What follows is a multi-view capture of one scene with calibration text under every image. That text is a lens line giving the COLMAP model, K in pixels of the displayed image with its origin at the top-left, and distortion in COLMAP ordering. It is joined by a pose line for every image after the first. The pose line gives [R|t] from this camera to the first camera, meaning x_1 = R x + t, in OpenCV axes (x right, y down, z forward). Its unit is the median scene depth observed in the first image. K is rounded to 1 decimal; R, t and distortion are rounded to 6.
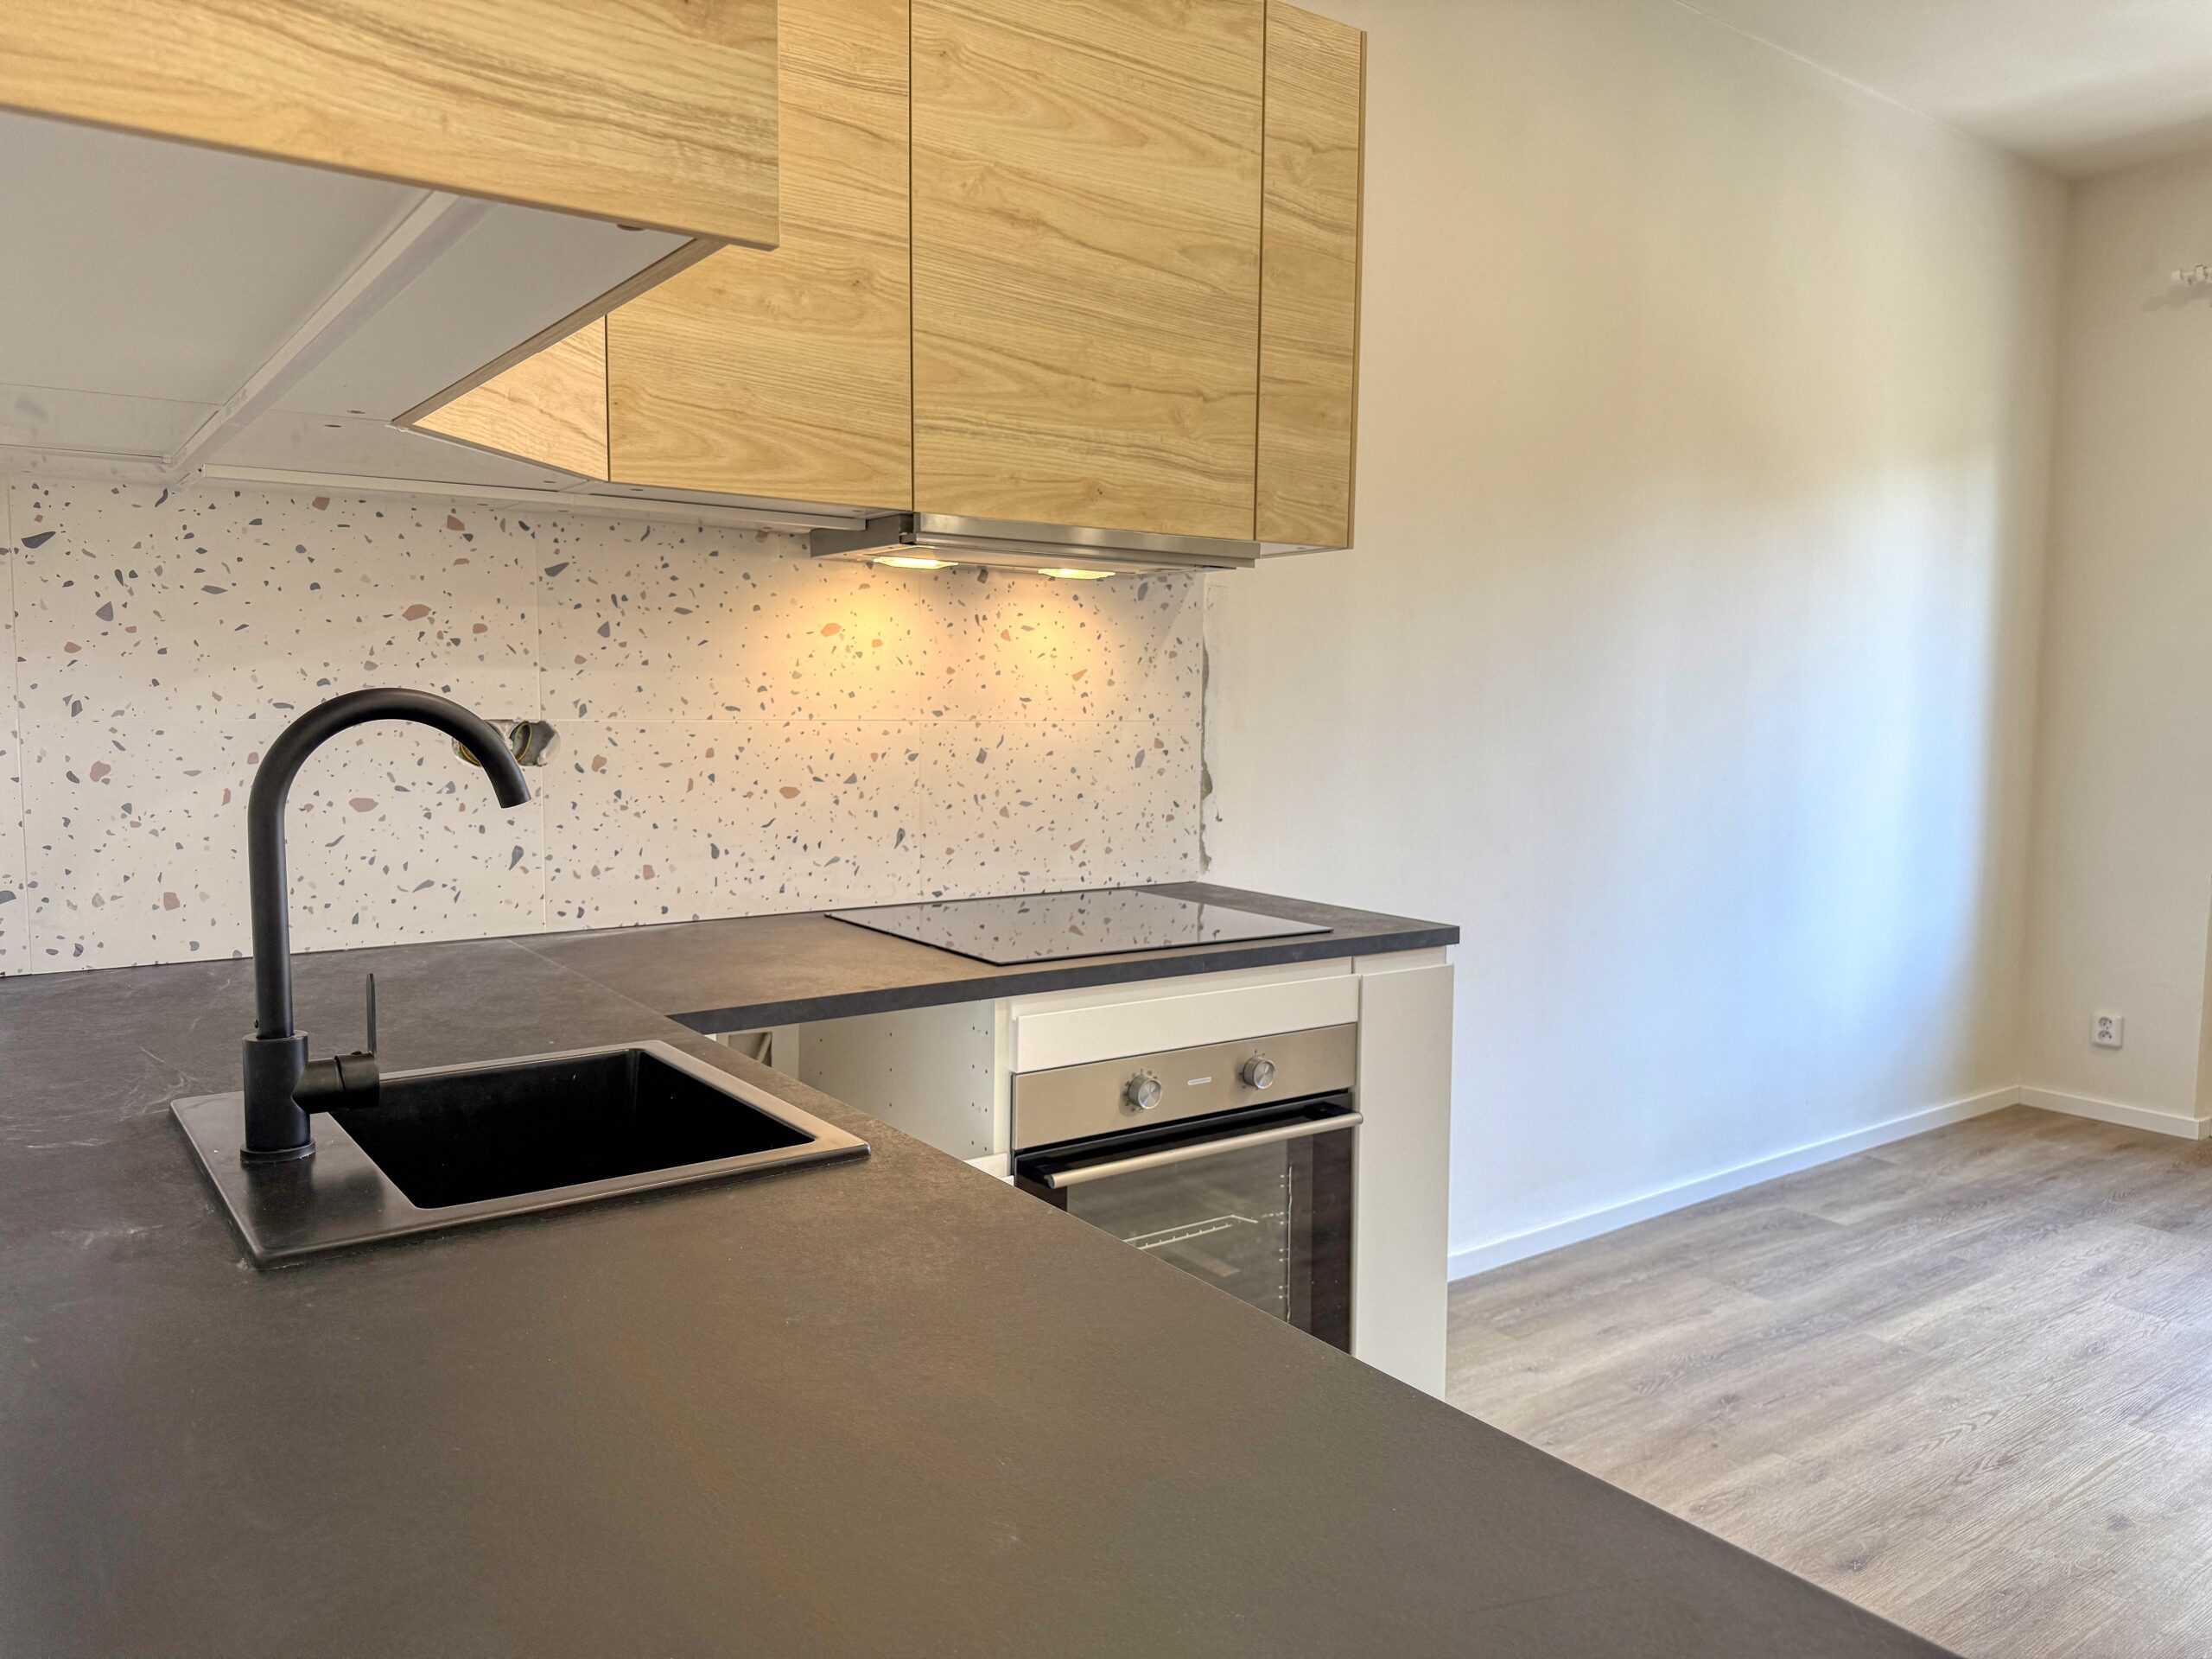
lens RADIAL K [[1562.1, 0, 1093.8], [0, 1562.1, 829.6], [0, 0, 1]] dist [0.172850, -0.401799]
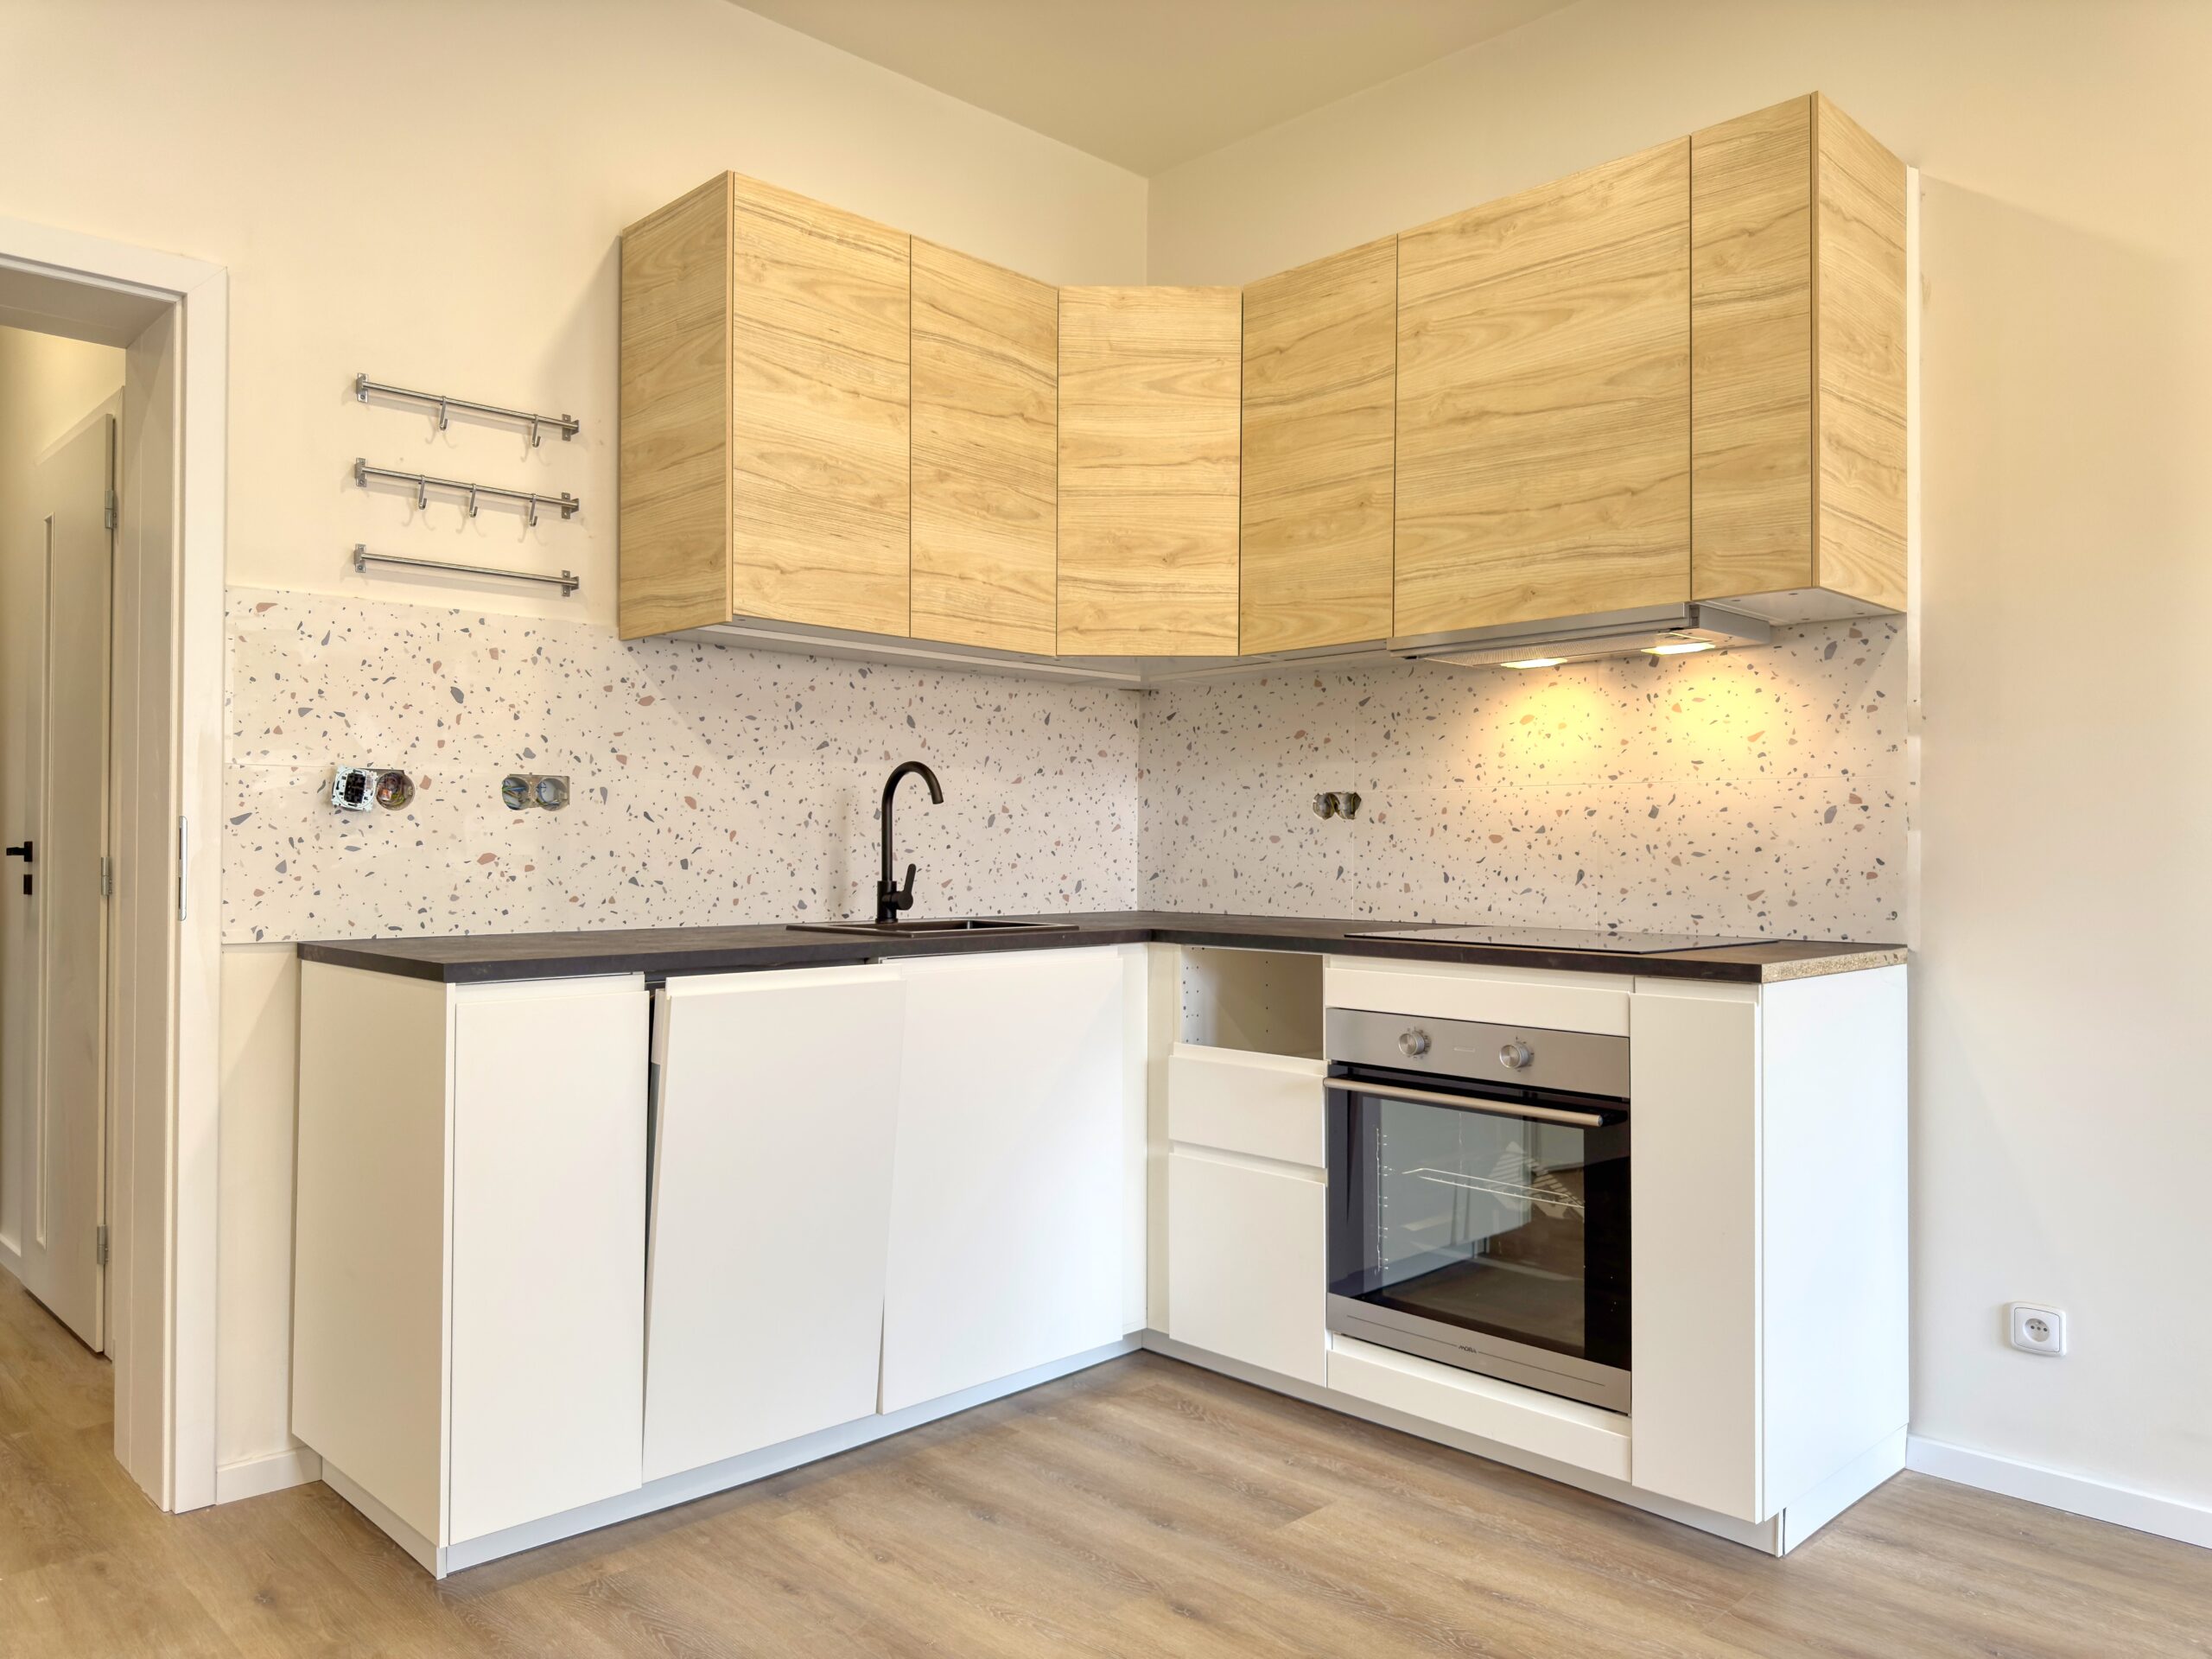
lens RADIAL K [[1562.1, 0, 1093.8], [0, 1562.1, 829.6], [0, 0, 1]] dist [0.172850, -0.401799]
pose [[0.137591, -0.025028, -0.990173, 1.167490], [-0.088411, 0.995380, -0.037444, 0.053219], [0.986535, 0.092694, 0.134743, 0.472830]]
